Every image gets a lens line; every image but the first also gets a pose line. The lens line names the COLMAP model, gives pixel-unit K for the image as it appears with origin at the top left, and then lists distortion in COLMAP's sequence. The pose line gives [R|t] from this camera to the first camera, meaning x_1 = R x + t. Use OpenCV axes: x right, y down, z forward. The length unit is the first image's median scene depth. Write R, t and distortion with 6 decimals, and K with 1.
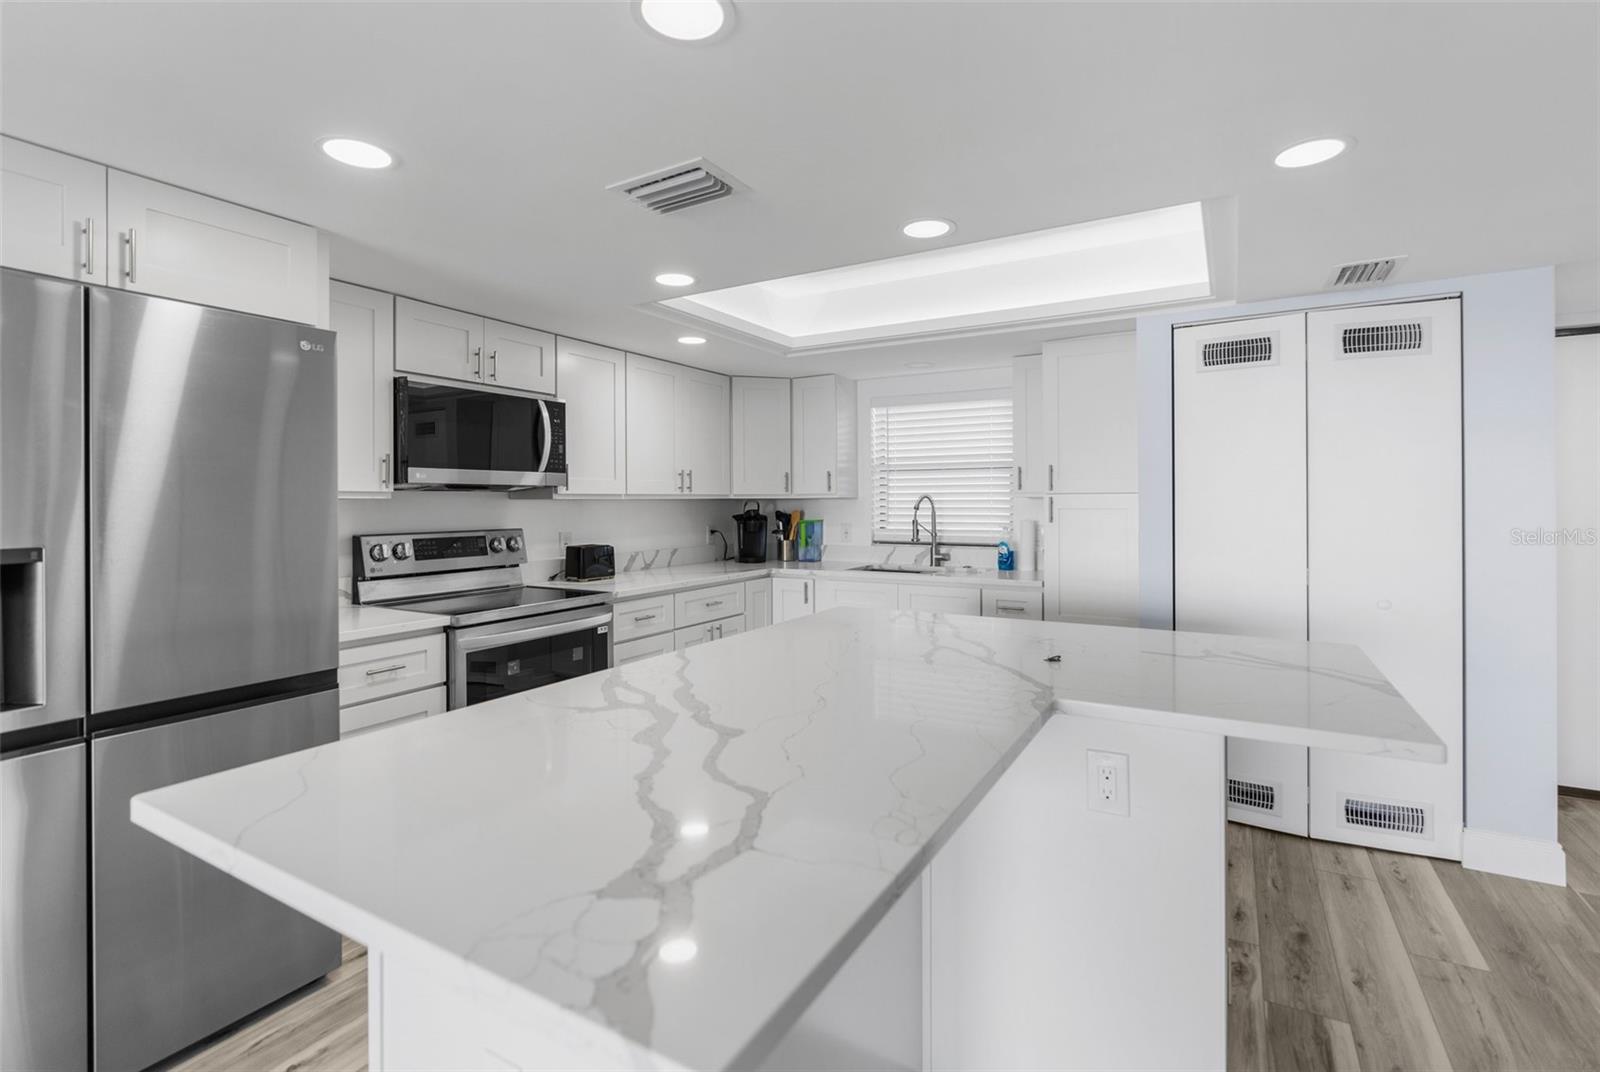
lens RADIAL K [[738.2, 0, 789.4], [0, 738.2, 502.7], [0, 0, 1]] dist [-0.015585, 0.006554]
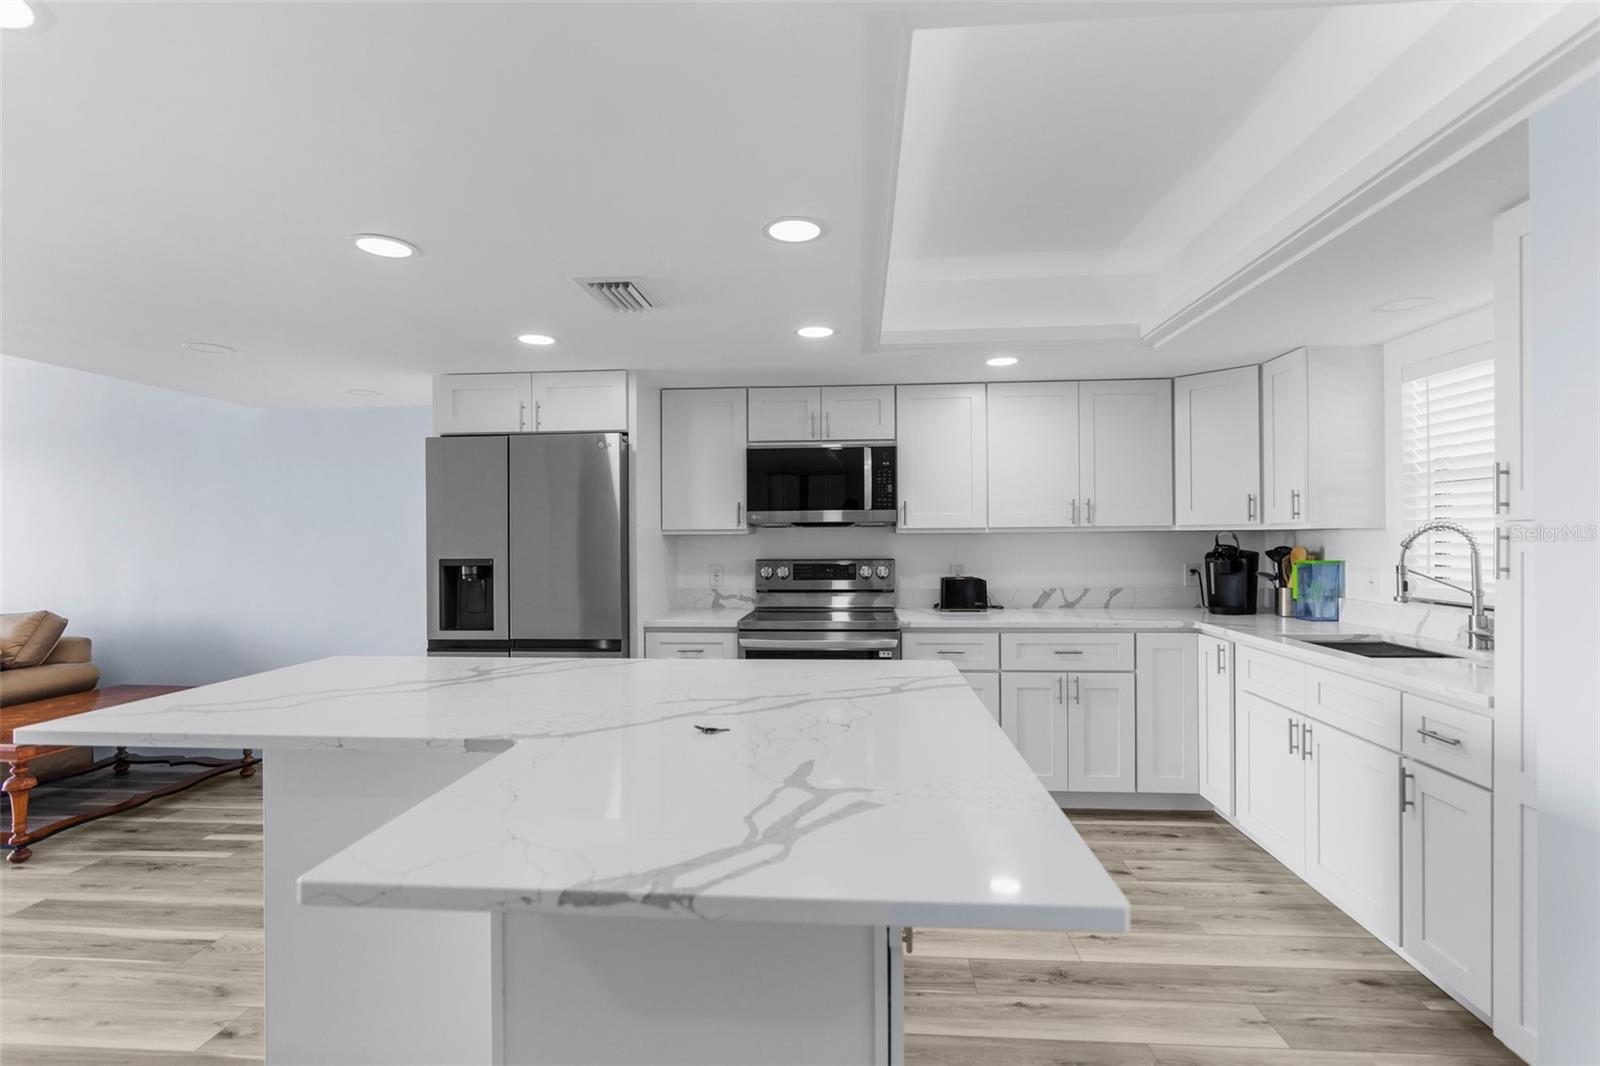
lens RADIAL K [[738.2, 0, 799.7], [0, 738.2, 533.2], [0, 0, 1]] dist [-0.015585, 0.006554]
pose [[0.446758, -0.000247, -0.894655, 0.481639], [0.003555, 0.999993, 0.001499, -0.005511], [0.894648, -0.003850, 0.446756, 0.294251]]
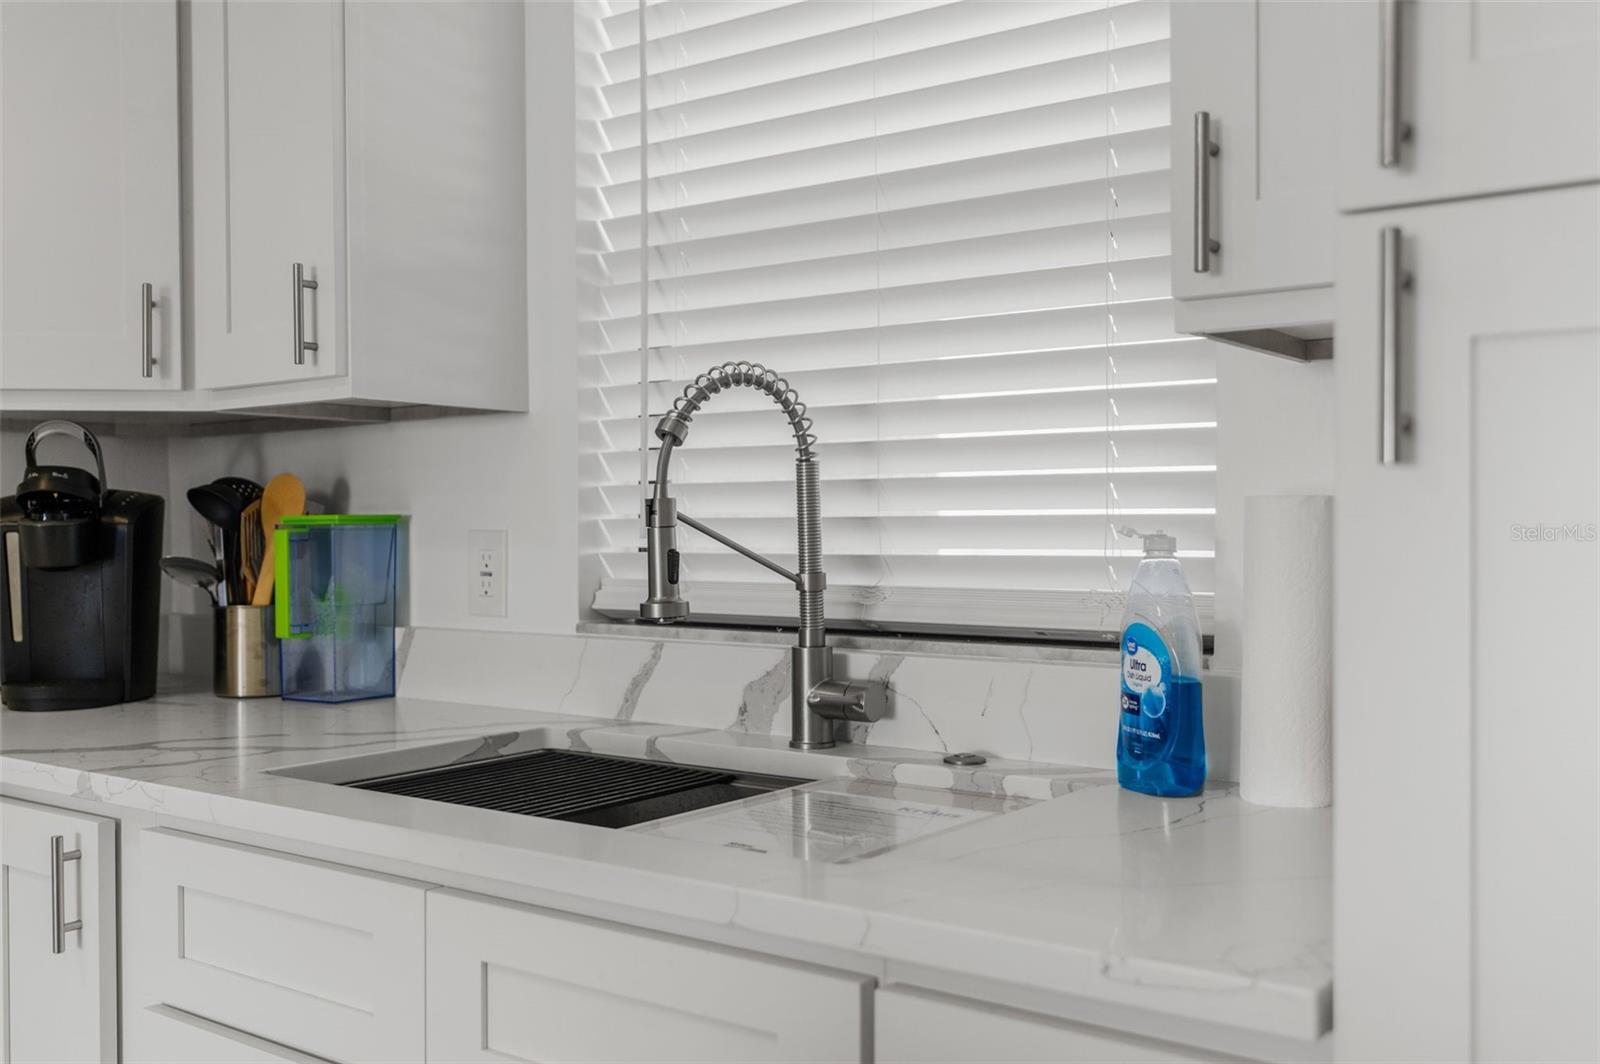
lens RADIAL K [[1497.6, 0, 794.2], [0, 1497.6, 545.3], [0, 0, 1]] dist [0.004102, 0.000000]
pose [[0.995476, 0.000808, -0.095011, 0.236392], [0.000555, 0.999897, 0.014321, 0.029317], [0.095013, -0.014309, 0.995373, 0.633561]]
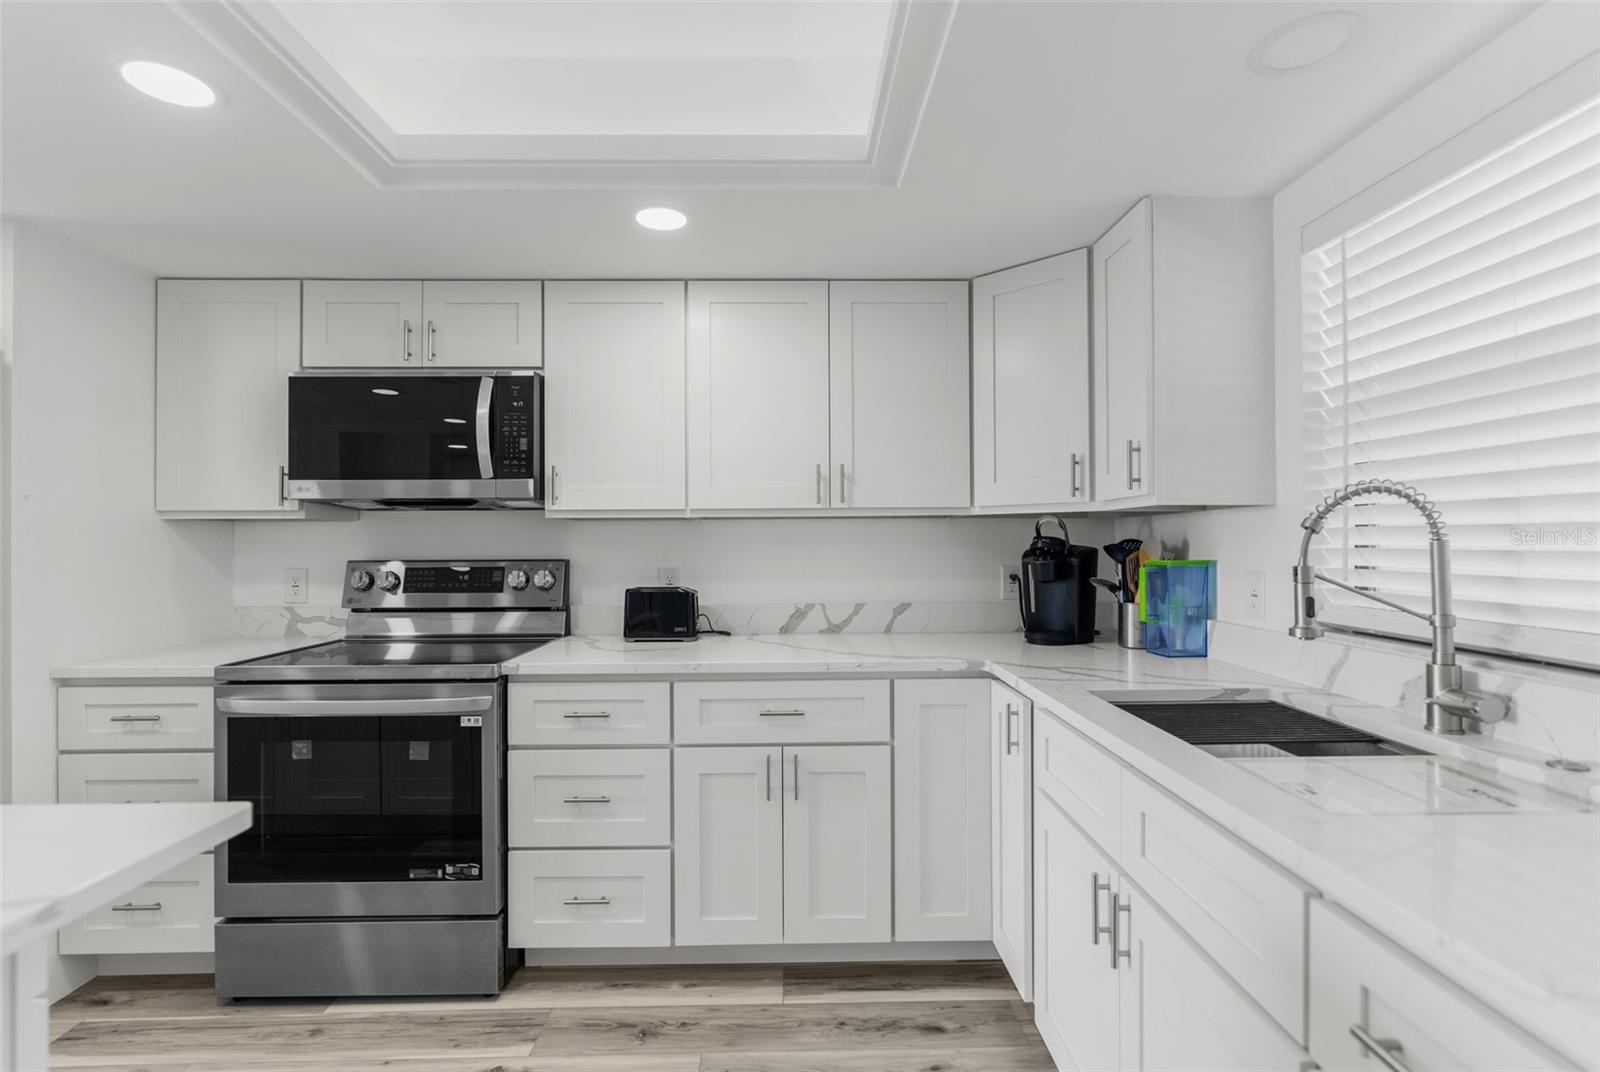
lens RADIAL K [[738.2, 0, 807.0], [0, 738.2, 536.7], [0, 0, 1]] dist [-0.015585, 0.006554]
pose [[0.533492, -0.002261, -0.845802, 0.314975], [0.000959, 0.999997, -0.002068, 0.011617], [0.845804, 0.000292, 0.533493, 0.661906]]
